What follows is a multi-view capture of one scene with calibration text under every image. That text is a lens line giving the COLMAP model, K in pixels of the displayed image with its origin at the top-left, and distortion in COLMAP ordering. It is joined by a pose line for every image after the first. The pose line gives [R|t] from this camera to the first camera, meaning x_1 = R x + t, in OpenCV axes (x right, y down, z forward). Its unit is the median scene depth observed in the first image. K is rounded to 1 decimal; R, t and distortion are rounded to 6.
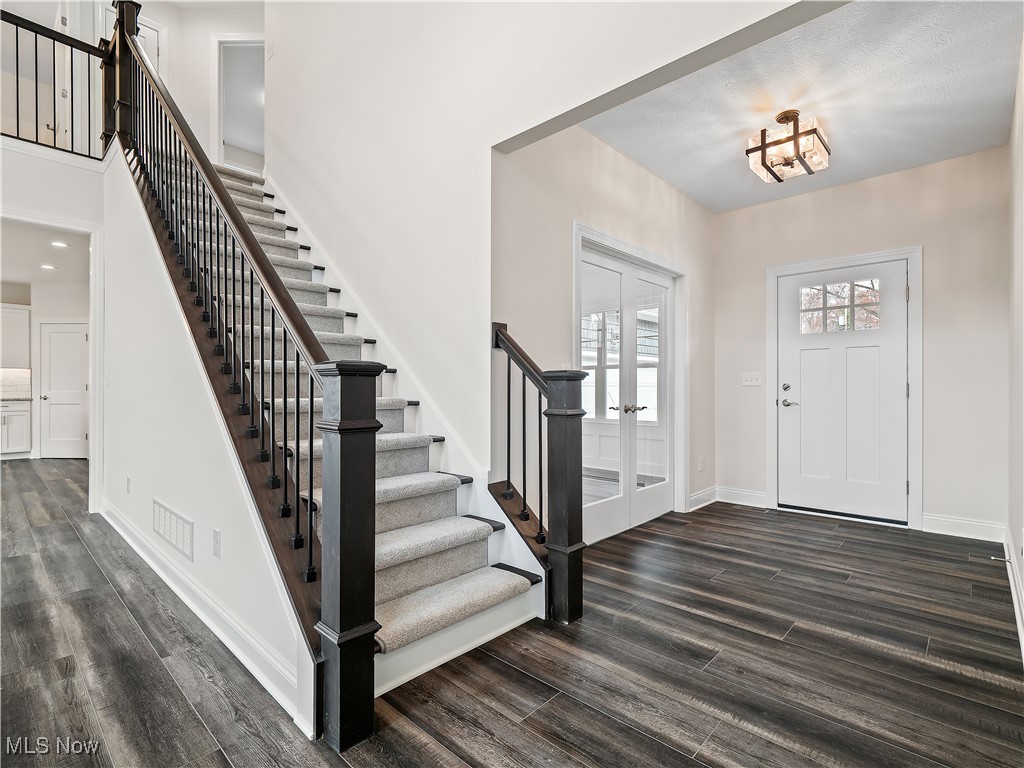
lens RADIAL K [[494.3, 0, 514.2], [0, 494.3, 391.5], [0, 0, 1]] dist [0.002166, -0.000907]
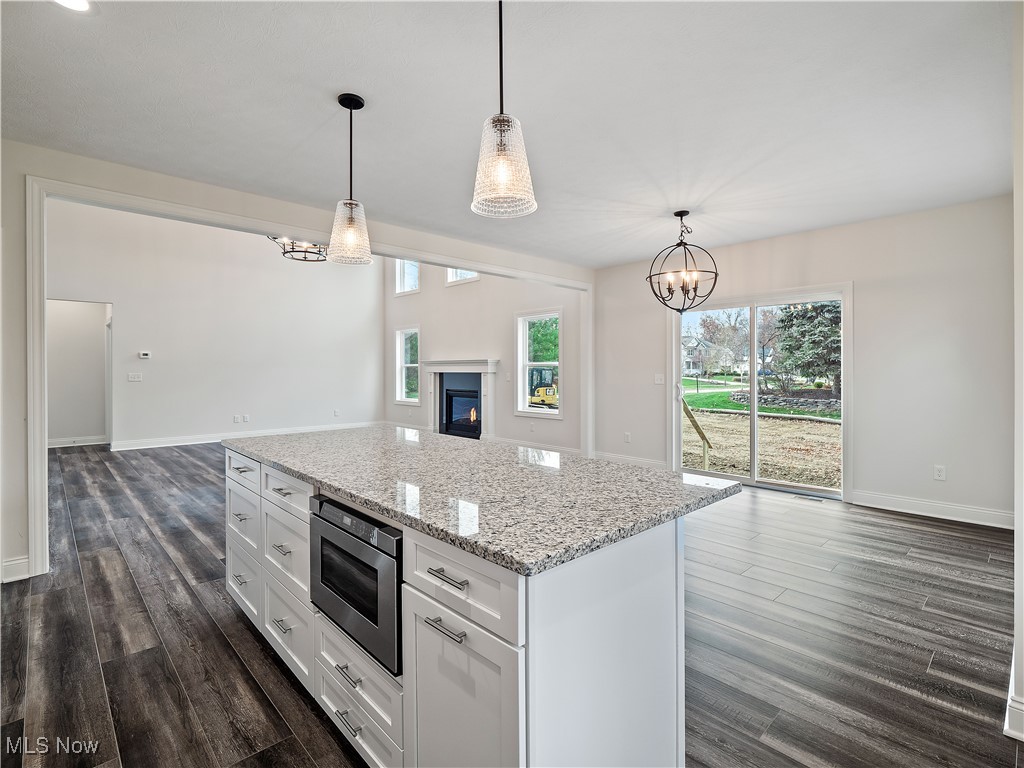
lens RADIAL K [[498.7, 0, 512.6], [0, 498.7, 377.8], [0, 0, 1]] dist [-0.001707, -0.000617]
pose [[-0.998004, 0.000009, 0.063158, -3.067240], [0.001541, 0.999706, 0.024203, -0.116803], [-0.063140, 0.024252, -0.997710, 3.247645]]
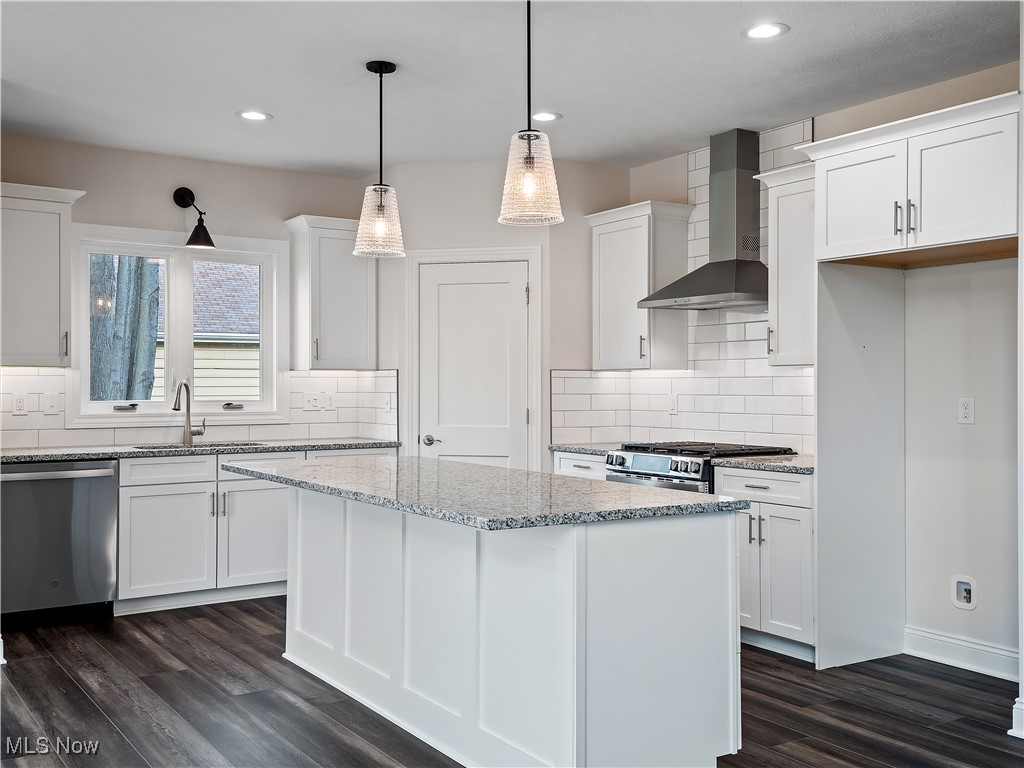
lens RADIAL K [[1035.5, 0, 512.0], [0, 1035.5, 384.0], [0, 0, 1]] dist [0.093354, -0.012290]
pose [[0.971891, 0.001226, -0.235429, -2.271711], [-0.003551, 0.999949, -0.009453, -0.089737], [0.235405, 0.010023, 0.971846, 0.561738]]
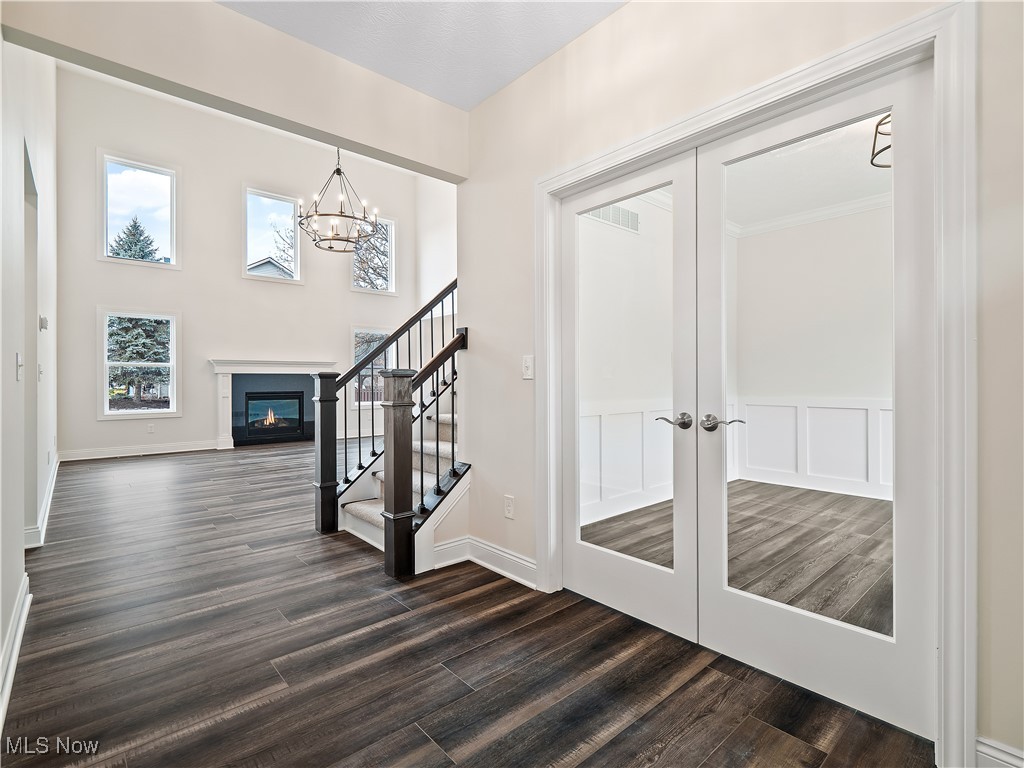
lens RADIAL K [[498.7, 0, 512.6], [0, 498.7, 377.8], [0, 0, 1]] dist [-0.001707, -0.000617]
pose [[-0.095479, -0.008921, -0.995392, 1.349710], [-0.005629, 0.999949, -0.008421, -0.008778], [0.995416, 0.004799, -0.095524, 1.461561]]
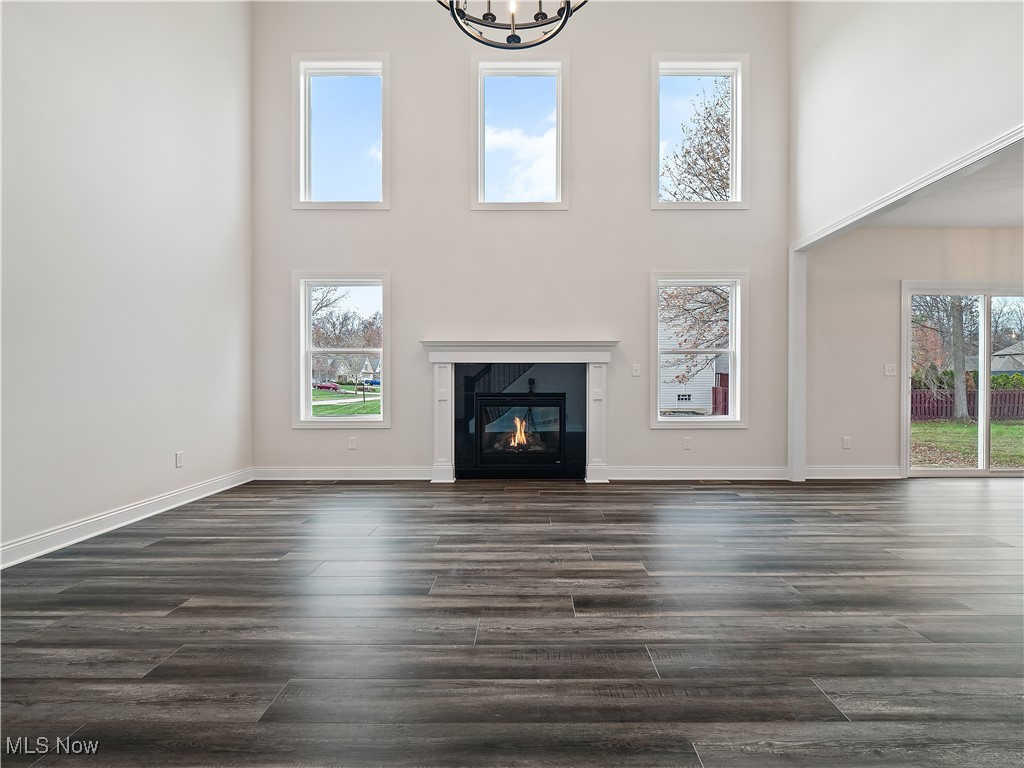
lens RADIAL K [[505.8, 0, 528.2], [0, 505.8, 380.7], [0, 0, 1]] dist [-0.000881, -0.001262]
pose [[-0.732197, 0.000004, -0.681093, -0.798229], [-0.006281, 0.999957, 0.006758, 0.004986], [0.681064, 0.009226, -0.732165, 0.995702]]
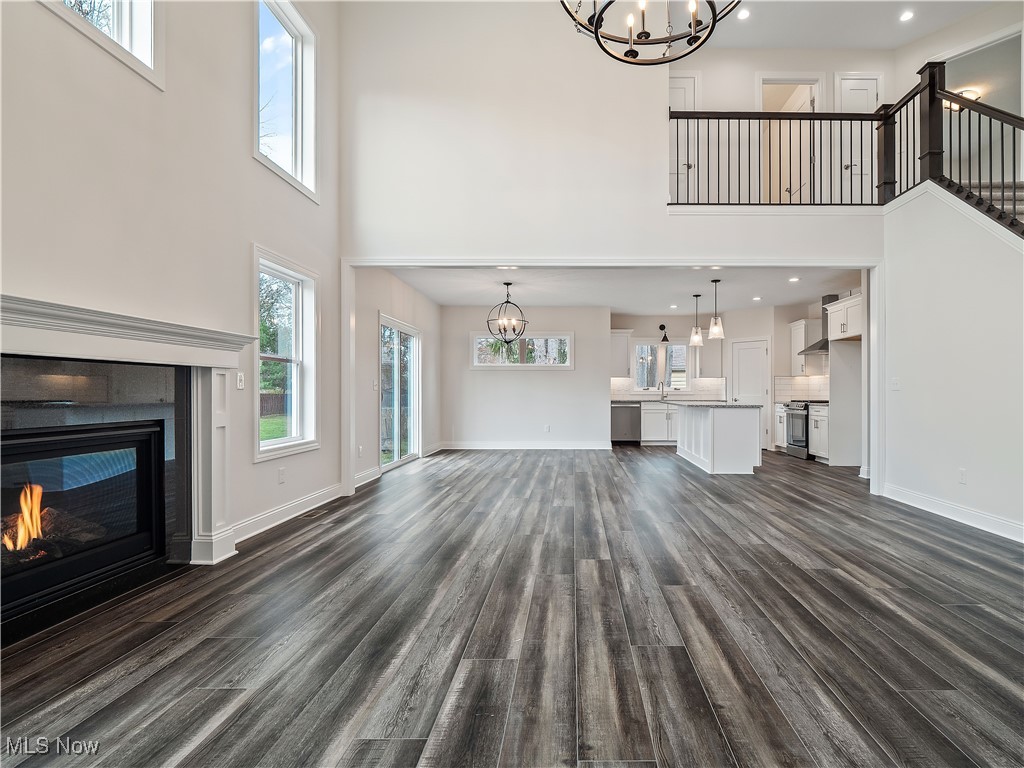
lens RADIAL K [[525.1, 0, 580.8], [0, 525.1, 388.1], [0, 0, 1]] dist [-0.001292, -0.000940]
pose [[0.692565, -0.004531, -0.721341, -0.807449], [-0.006533, 0.999900, -0.012554, 0.006628], [0.721326, 0.013407, 0.692466, -0.802741]]
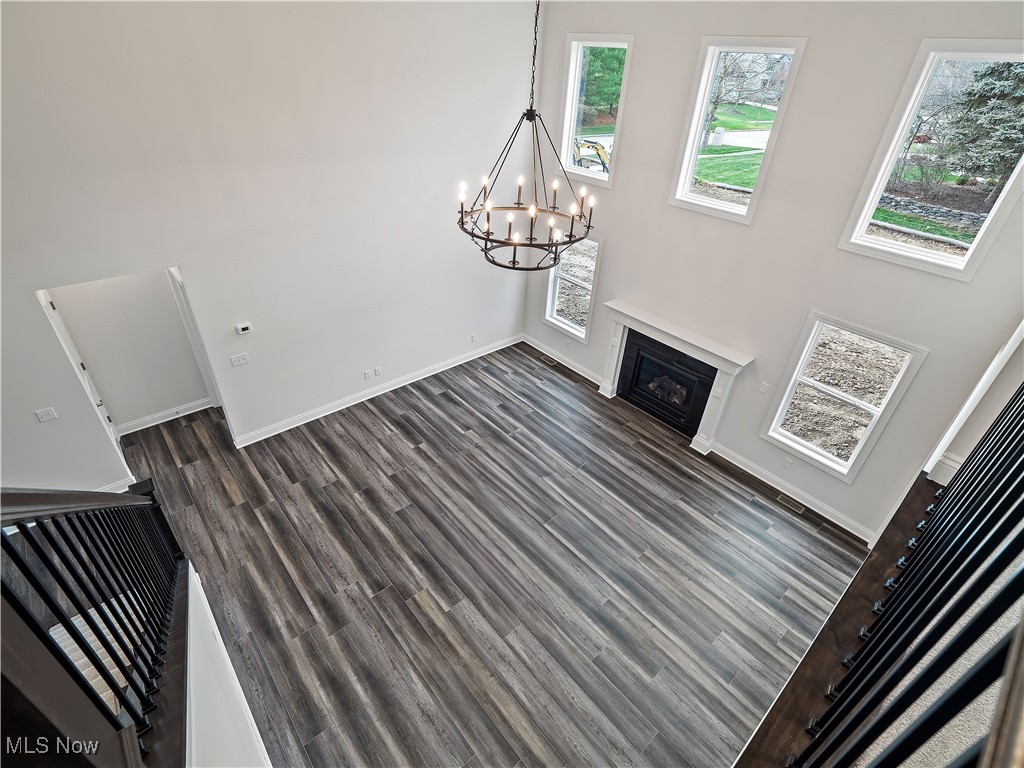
lens RADIAL K [[489.8, 0, 511.9], [0, 489.8, 386.1], [0, 0, 1]] dist [-0.002050, -0.000709]
pose [[-0.993315, -0.100767, 0.056317, -1.642125], [-0.051305, 0.822405, 0.566584, -1.418733], [-0.103409, 0.559907, -0.822077, 1.804619]]
